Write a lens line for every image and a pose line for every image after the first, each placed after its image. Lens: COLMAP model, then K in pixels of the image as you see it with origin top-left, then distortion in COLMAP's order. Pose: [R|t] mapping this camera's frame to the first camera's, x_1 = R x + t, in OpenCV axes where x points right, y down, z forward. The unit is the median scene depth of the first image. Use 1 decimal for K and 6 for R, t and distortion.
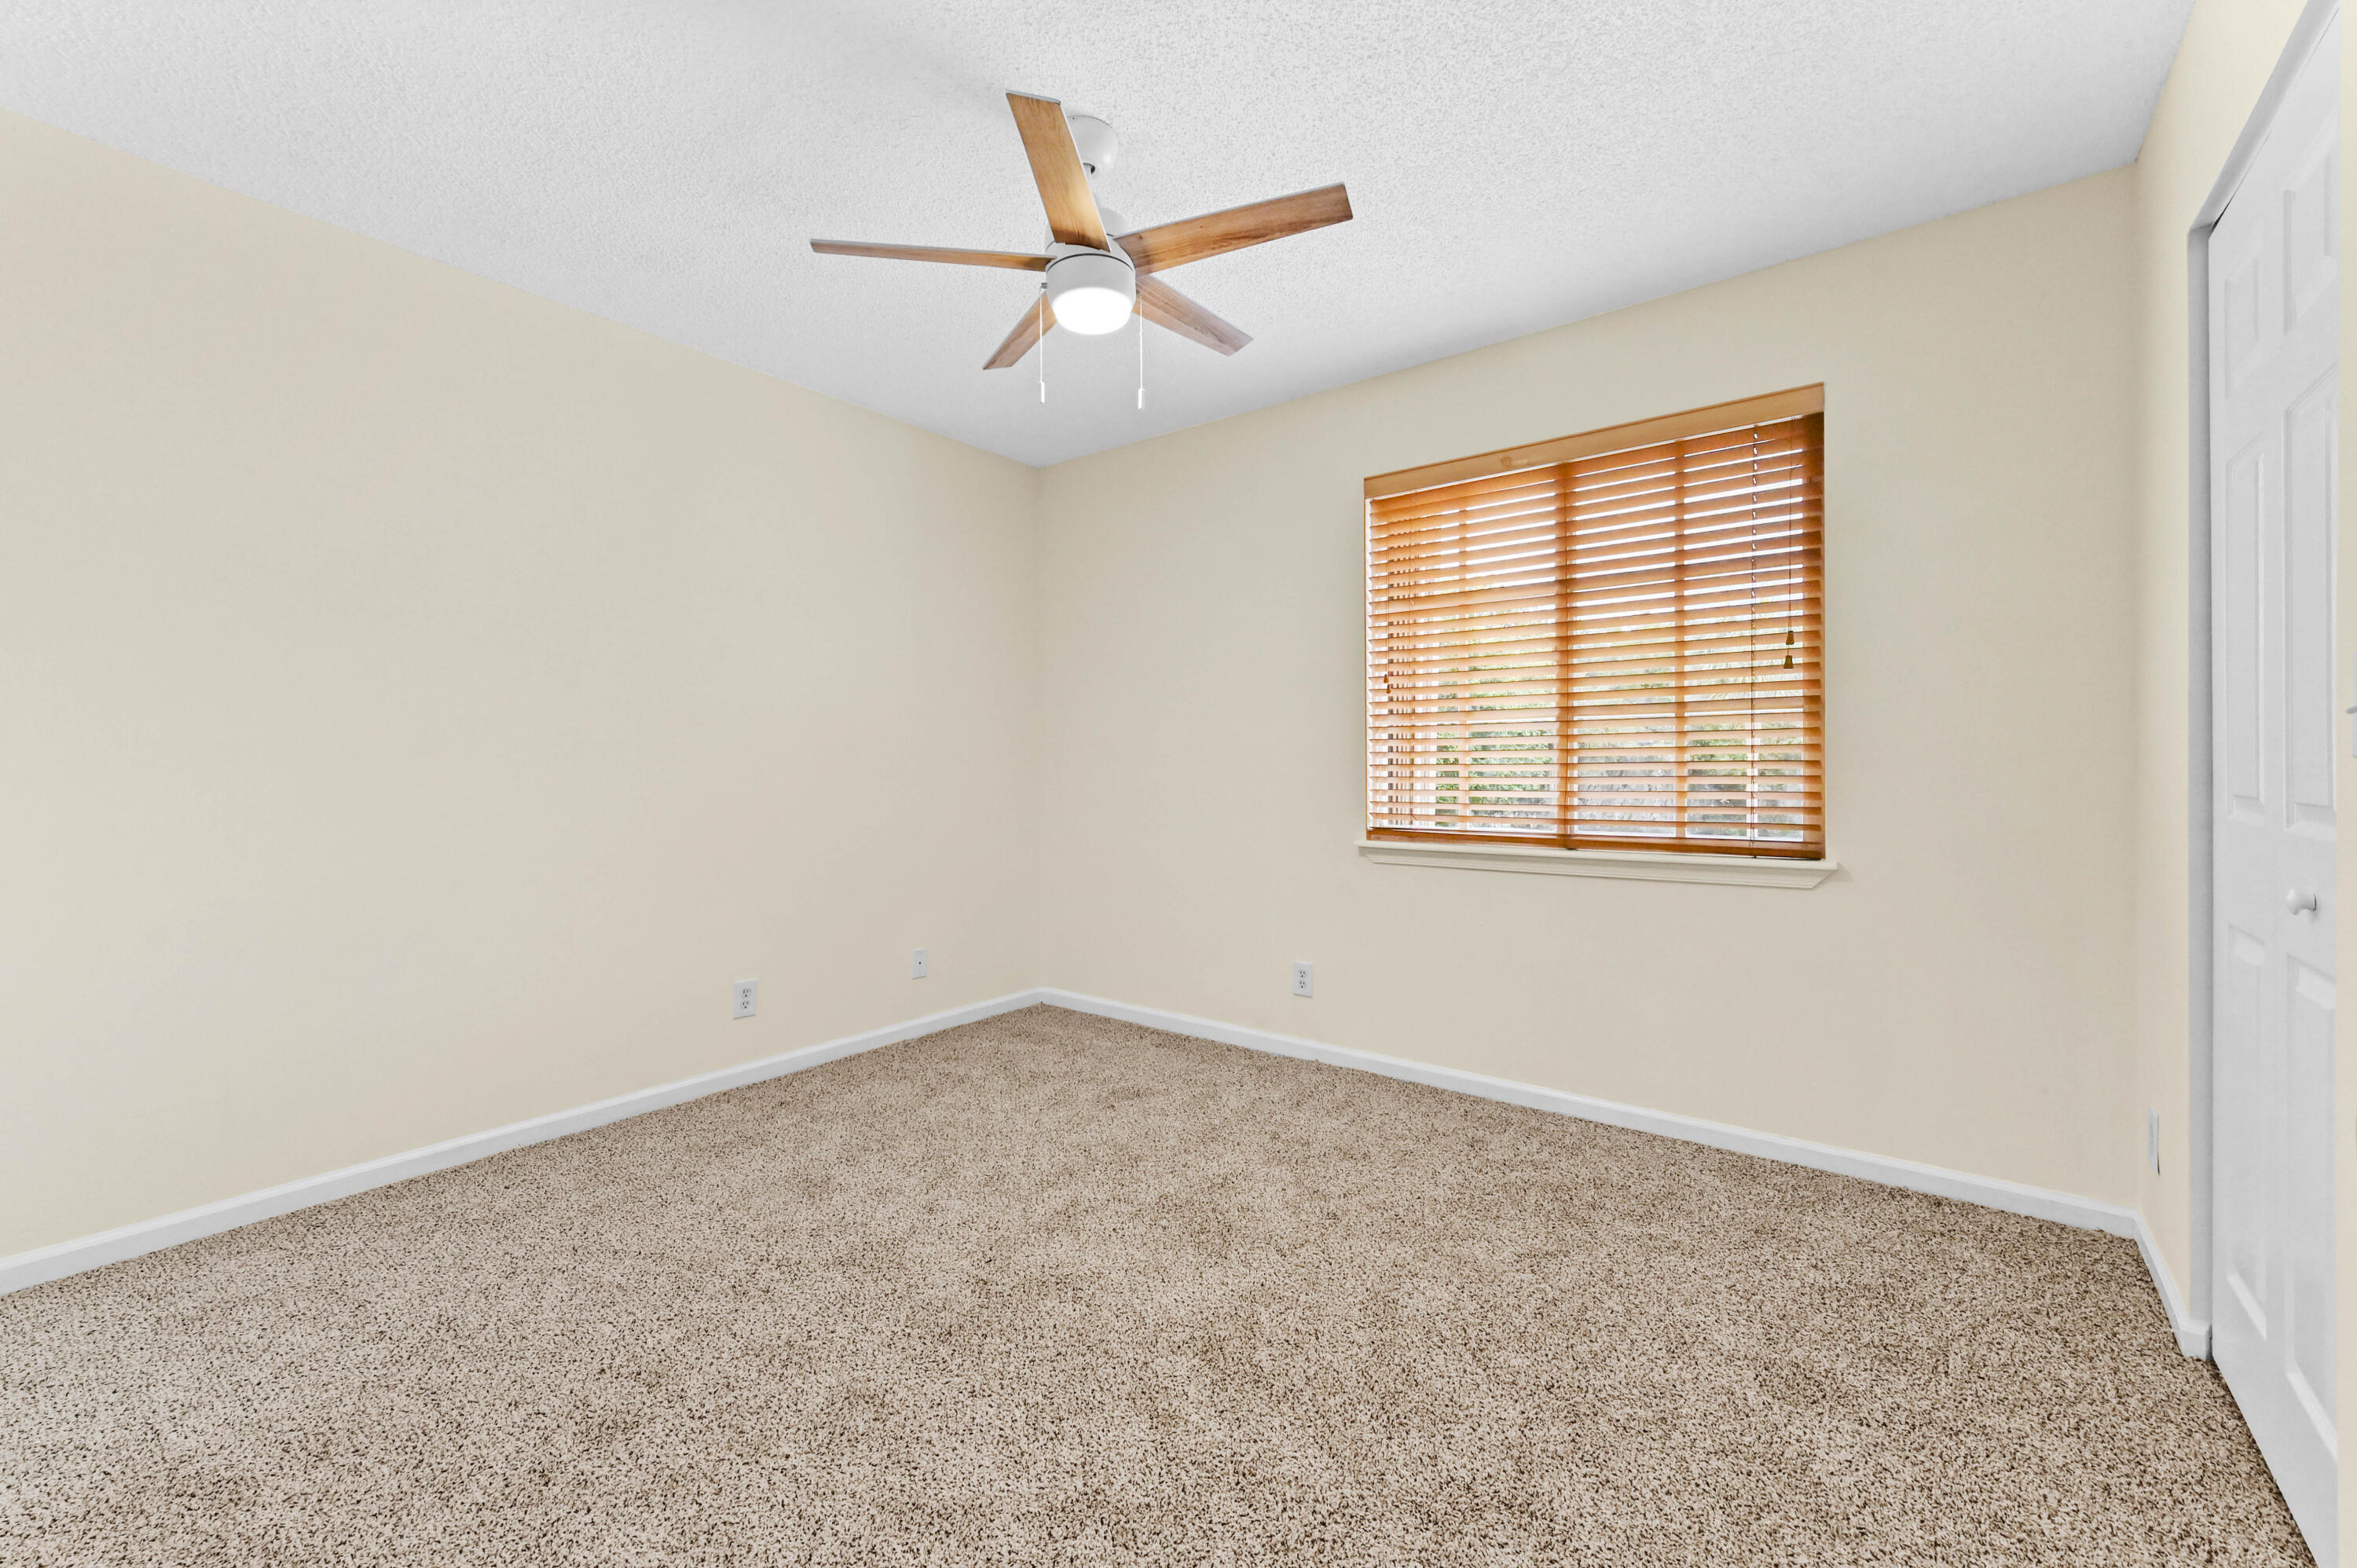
lens RADIAL K [[924.1, 0, 1176.8], [0, 924.1, 772.9], [0, 0, 1]] dist [0.015166, 0.000416]
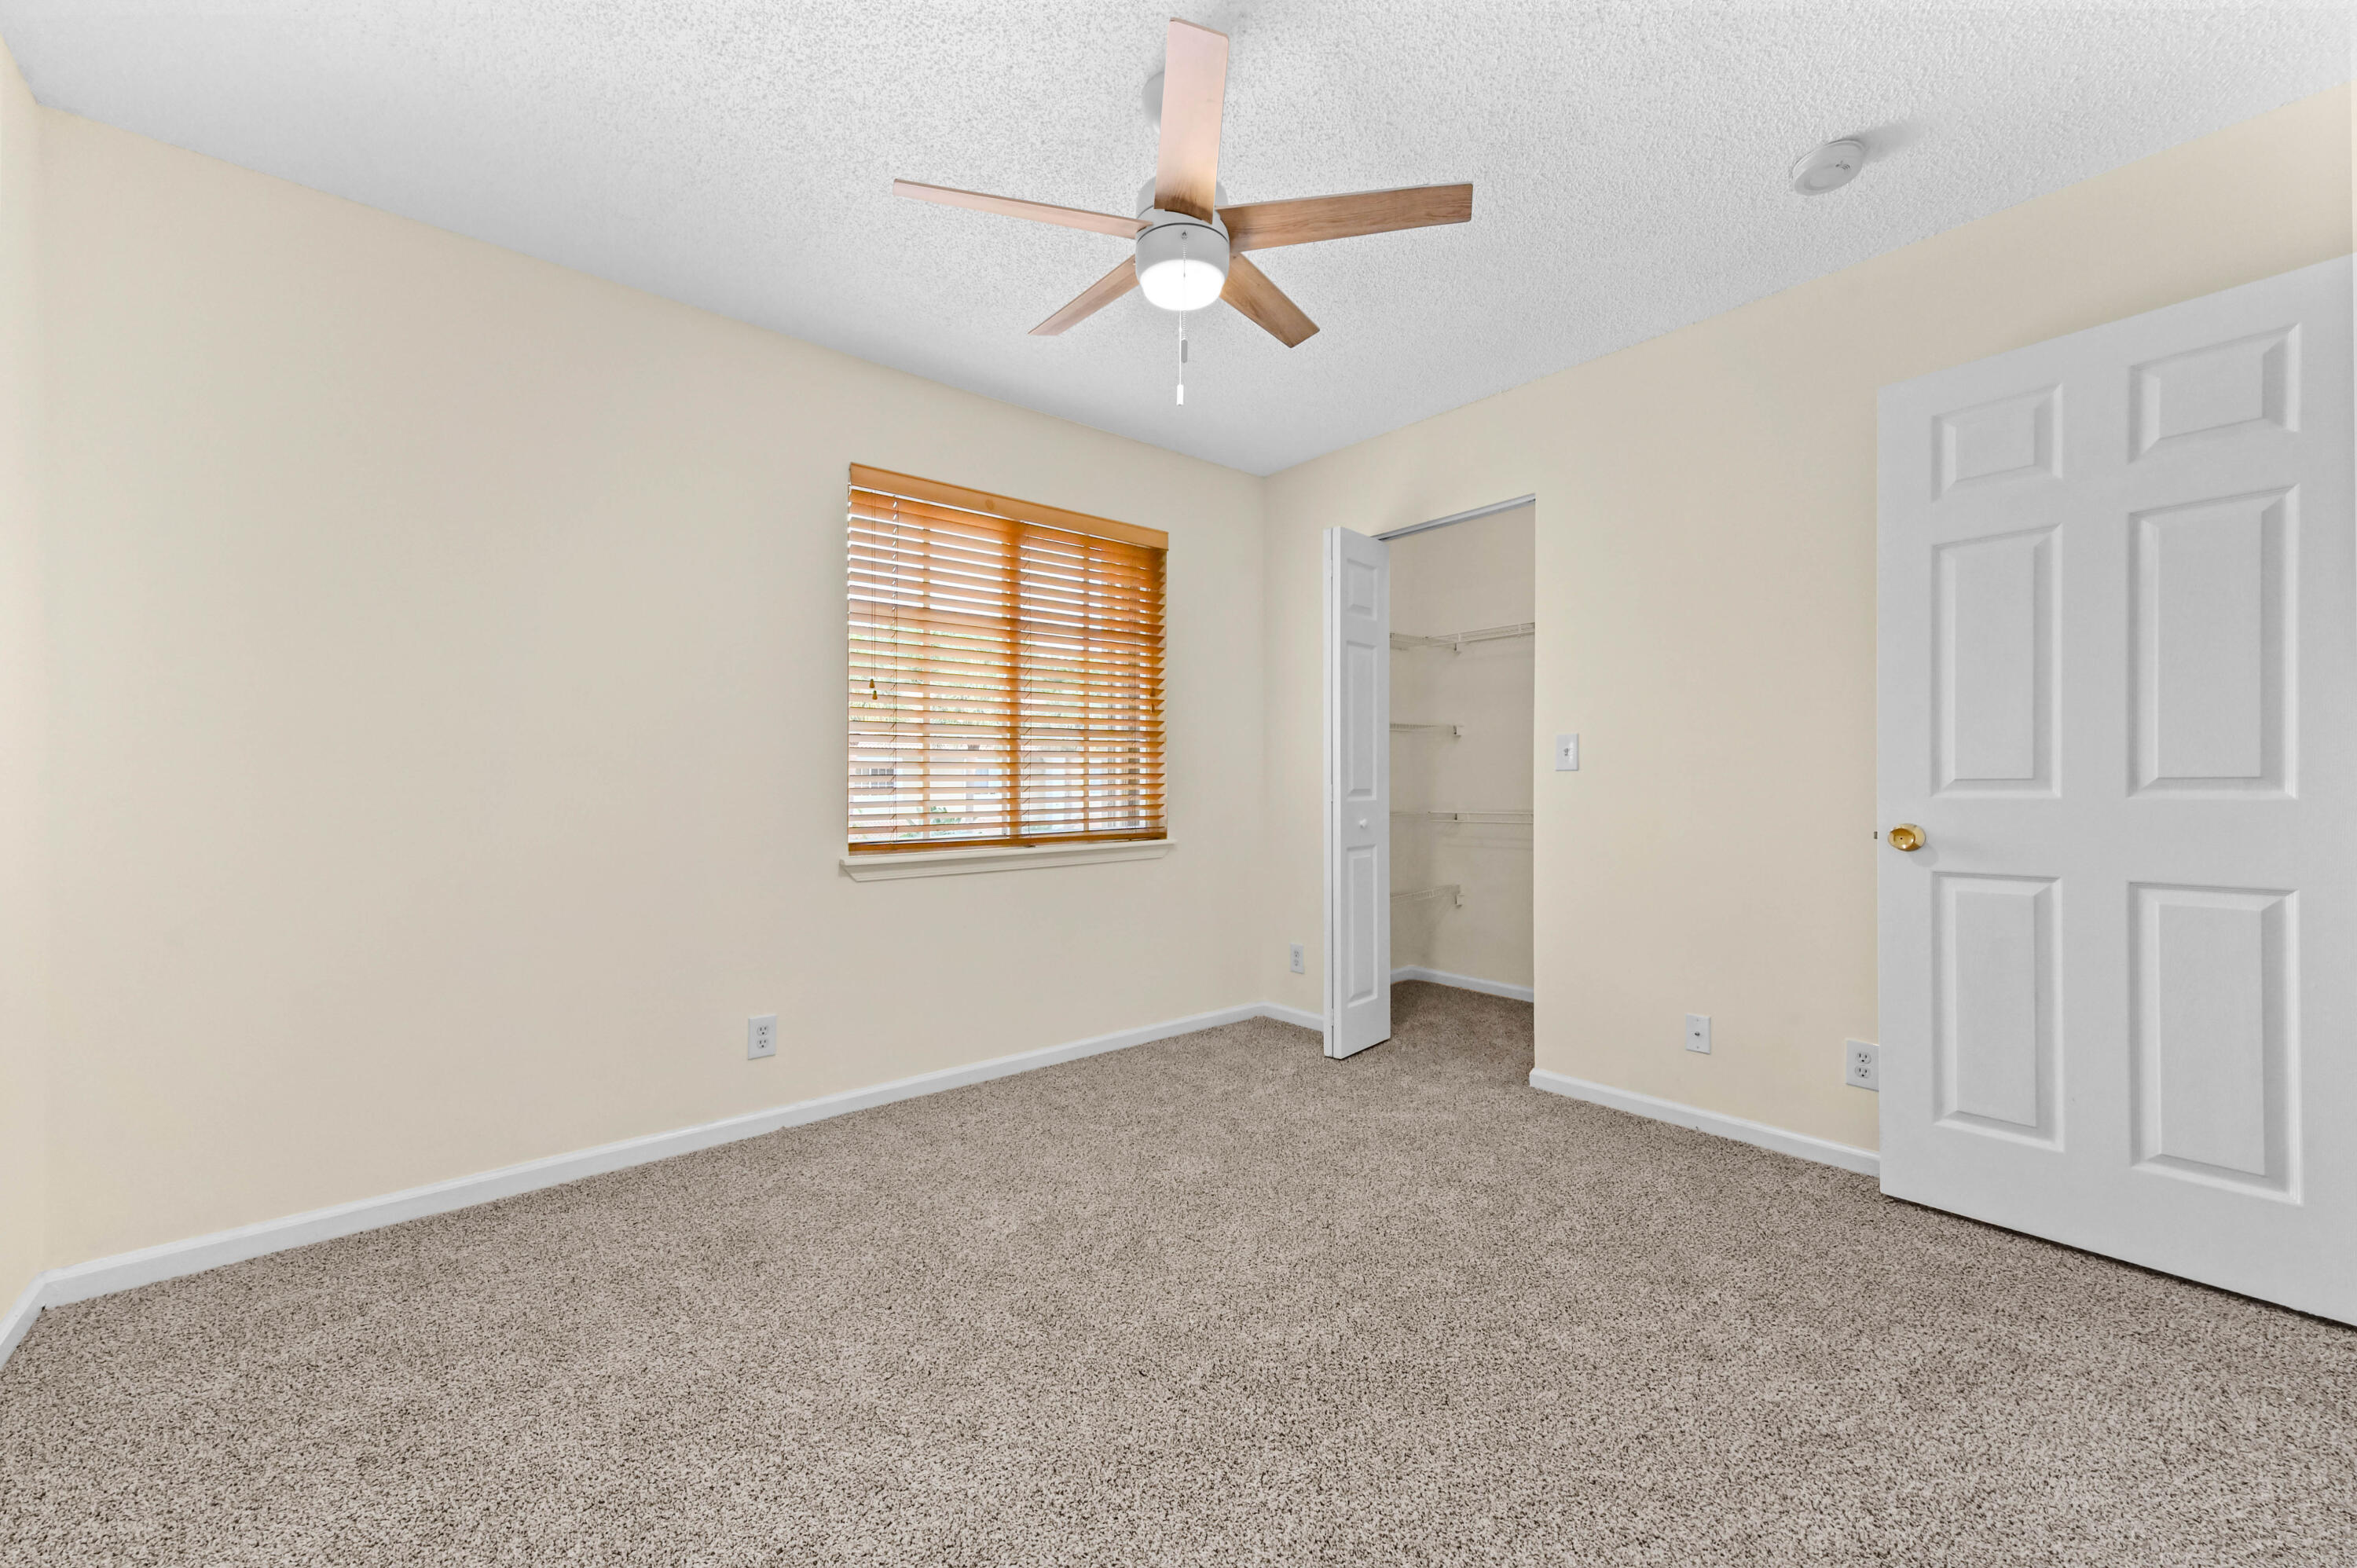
lens RADIAL K [[924.1, 0, 1173.9], [0, 924.1, 783.4], [0, 0, 1]] dist [0.015166, 0.000416]
pose [[0.225581, 0.003733, 0.974217, -0.685380], [0.011264, 0.999916, -0.006440, 0.010712], [-0.974159, 0.012426, 0.225520, 0.541813]]
